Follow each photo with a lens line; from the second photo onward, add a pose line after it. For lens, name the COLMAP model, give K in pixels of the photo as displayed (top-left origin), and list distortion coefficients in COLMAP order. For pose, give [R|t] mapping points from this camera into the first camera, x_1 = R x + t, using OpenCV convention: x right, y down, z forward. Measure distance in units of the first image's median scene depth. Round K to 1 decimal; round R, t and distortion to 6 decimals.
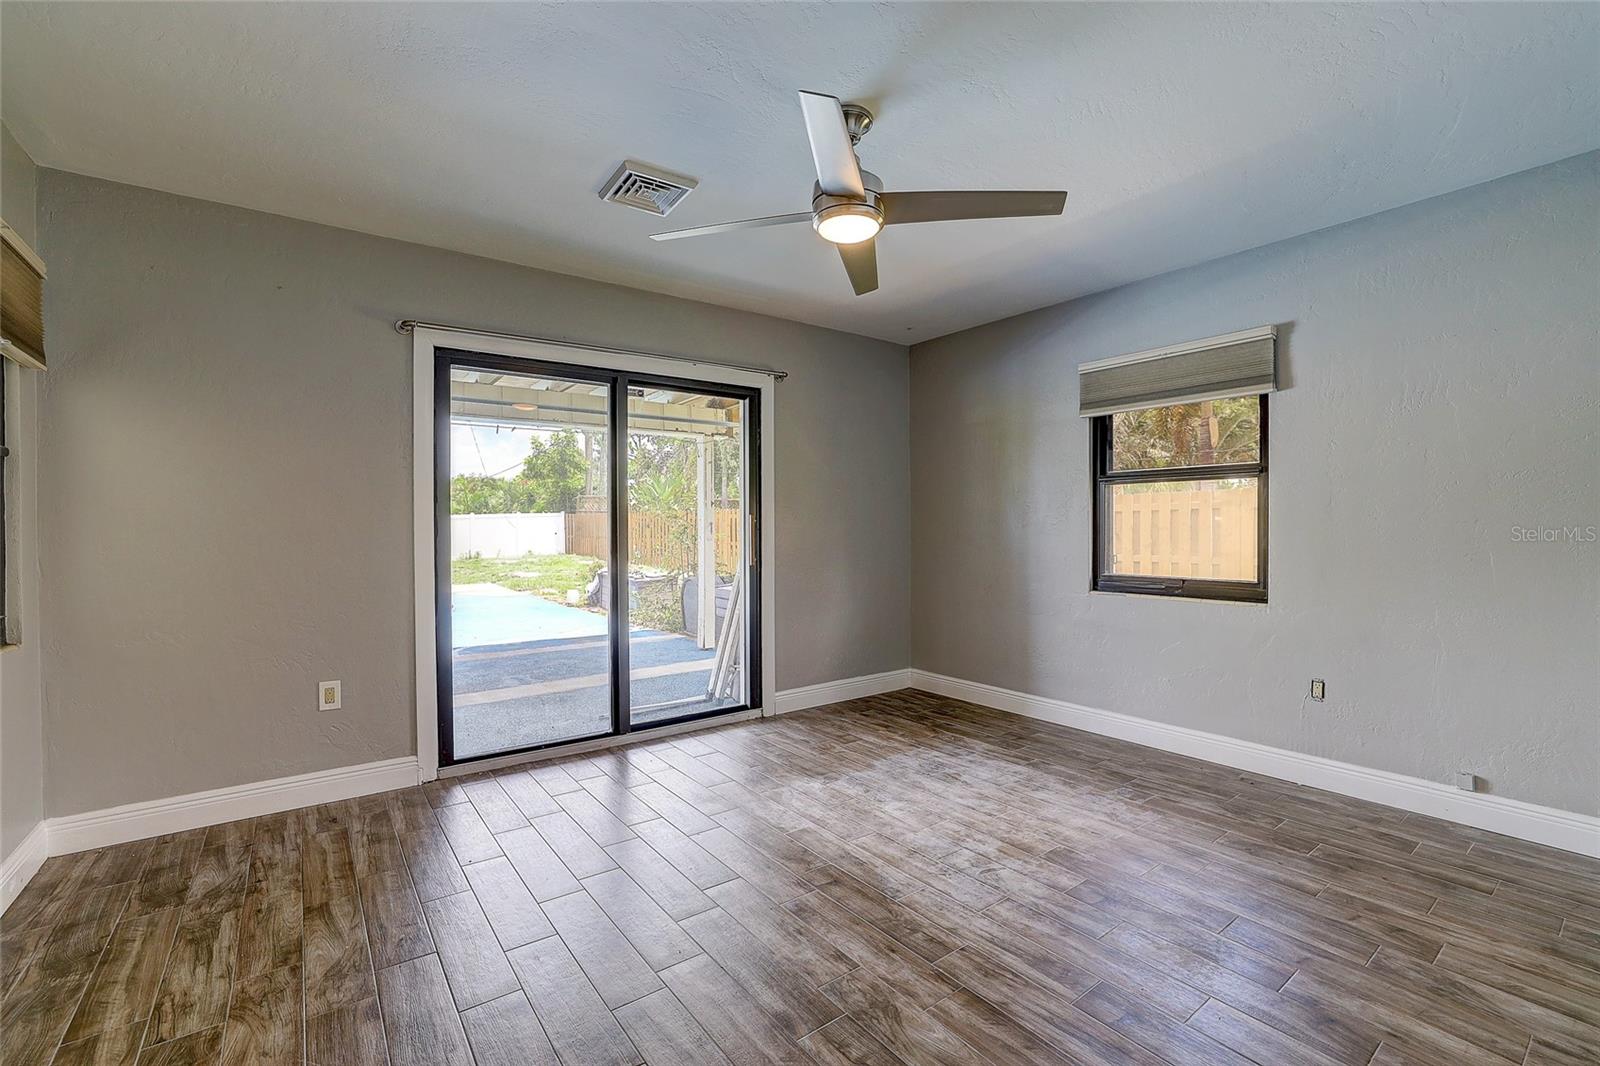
lens RADIAL K [[687.2, 0, 797.2], [0, 687.2, 533.0], [0, 0, 1]] dist [-0.048460, 0.019067]
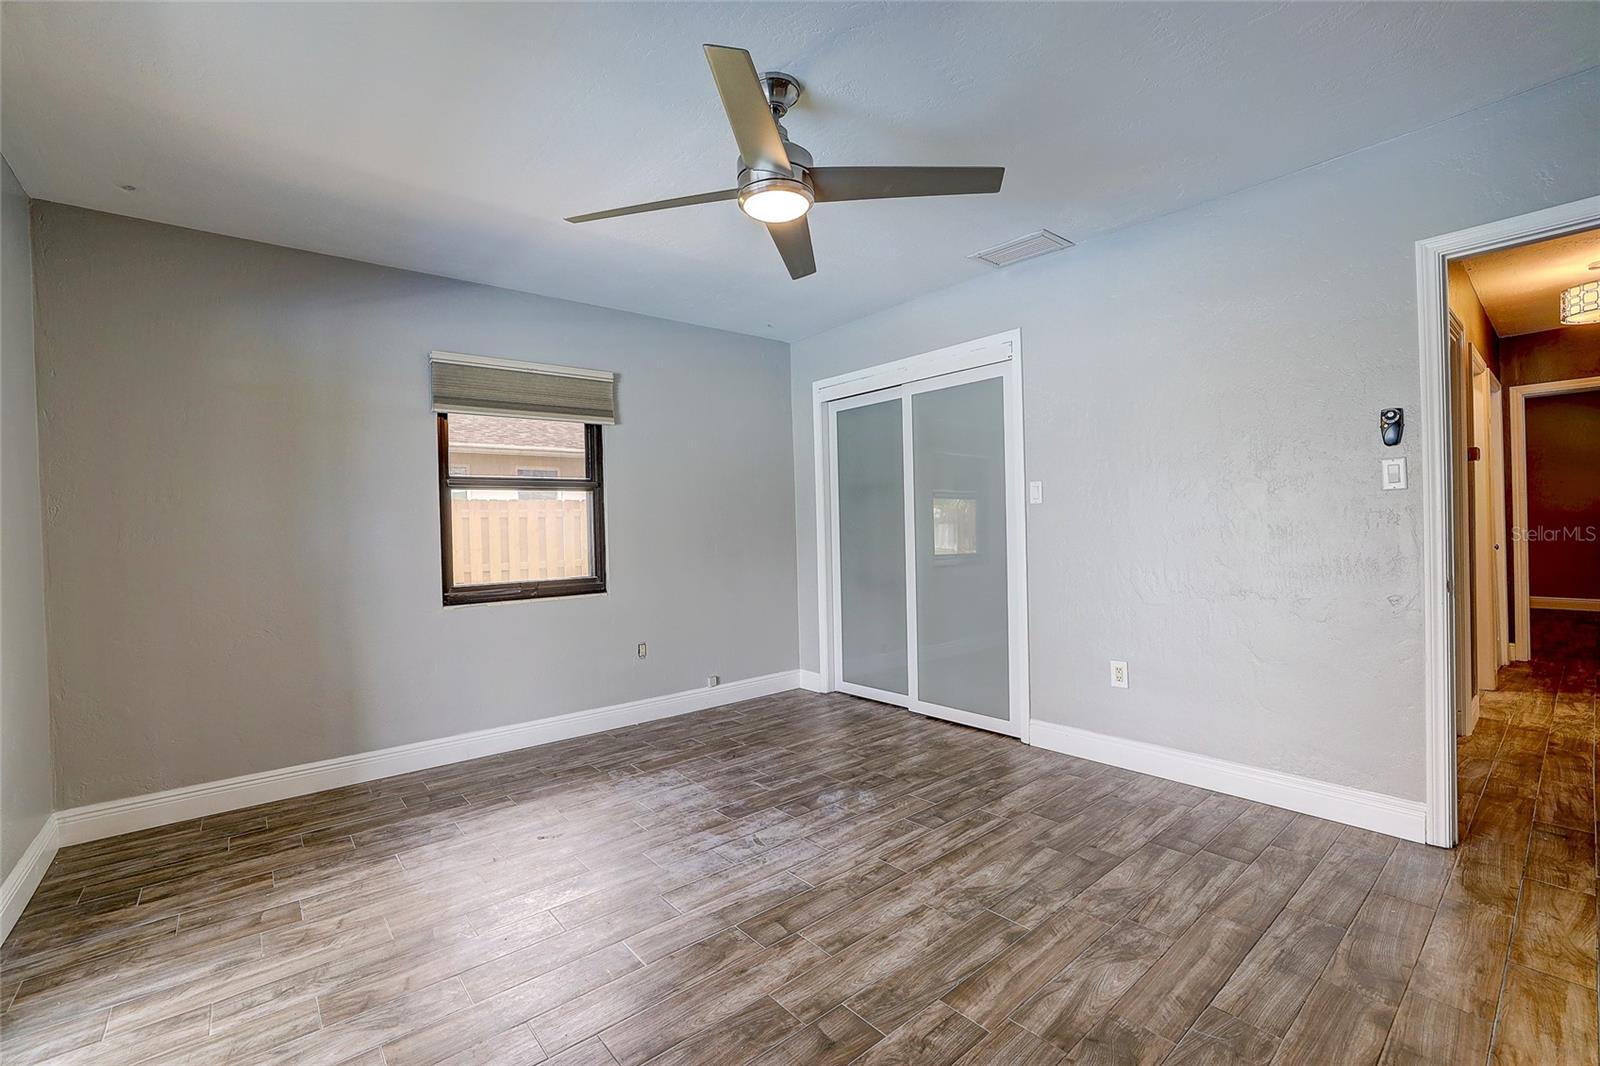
lens RADIAL K [[687.2, 0, 797.2], [0, 687.2, 533.0], [0, 0, 1]] dist [-0.048460, 0.019067]
pose [[-0.052413, -0.005743, 0.998609, -0.575413], [0.033067, 0.999425, 0.007484, -0.003789], [-0.998078, 0.033413, -0.052193, 0.690736]]
